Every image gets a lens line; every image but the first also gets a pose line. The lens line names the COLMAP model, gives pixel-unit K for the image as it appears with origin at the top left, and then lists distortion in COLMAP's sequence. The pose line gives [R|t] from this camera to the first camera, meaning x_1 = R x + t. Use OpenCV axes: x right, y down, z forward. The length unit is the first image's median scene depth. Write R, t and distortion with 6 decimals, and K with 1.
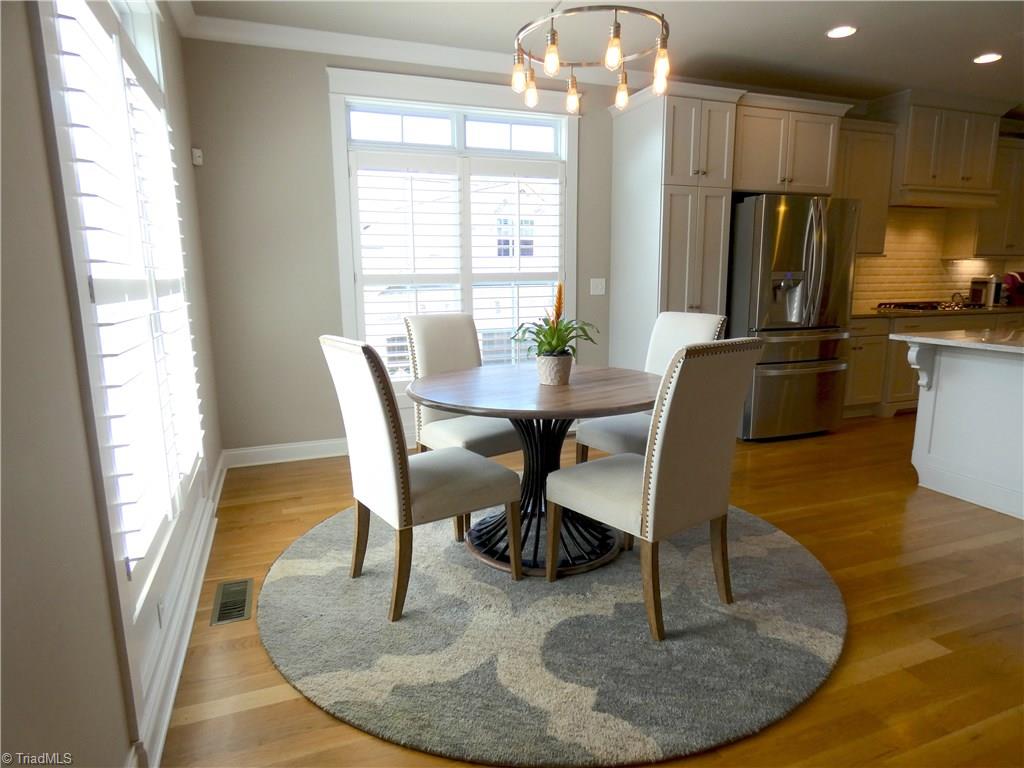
lens RADIAL K [[617.3, 0, 514.5], [0, 617.3, 385.3], [0, 0, 1]] dist [0.000456, -0.003041]
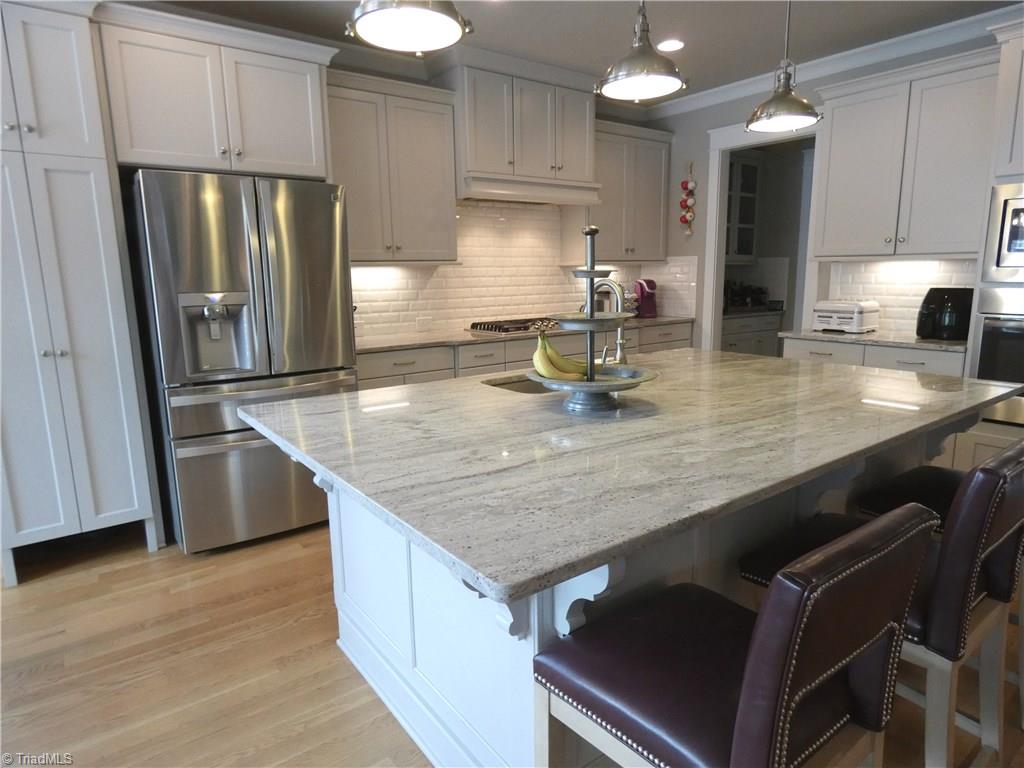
lens RADIAL K [[617.3, 0, 510.4], [0, 617.3, 383.1], [0, 0, 1]] dist [0.000456, -0.003041]
pose [[0.962835, -0.054775, 0.264478, 0.446585], [0.054726, 0.998473, 0.007559, -0.062510], [-0.264488, 0.007196, 0.964362, 0.237703]]
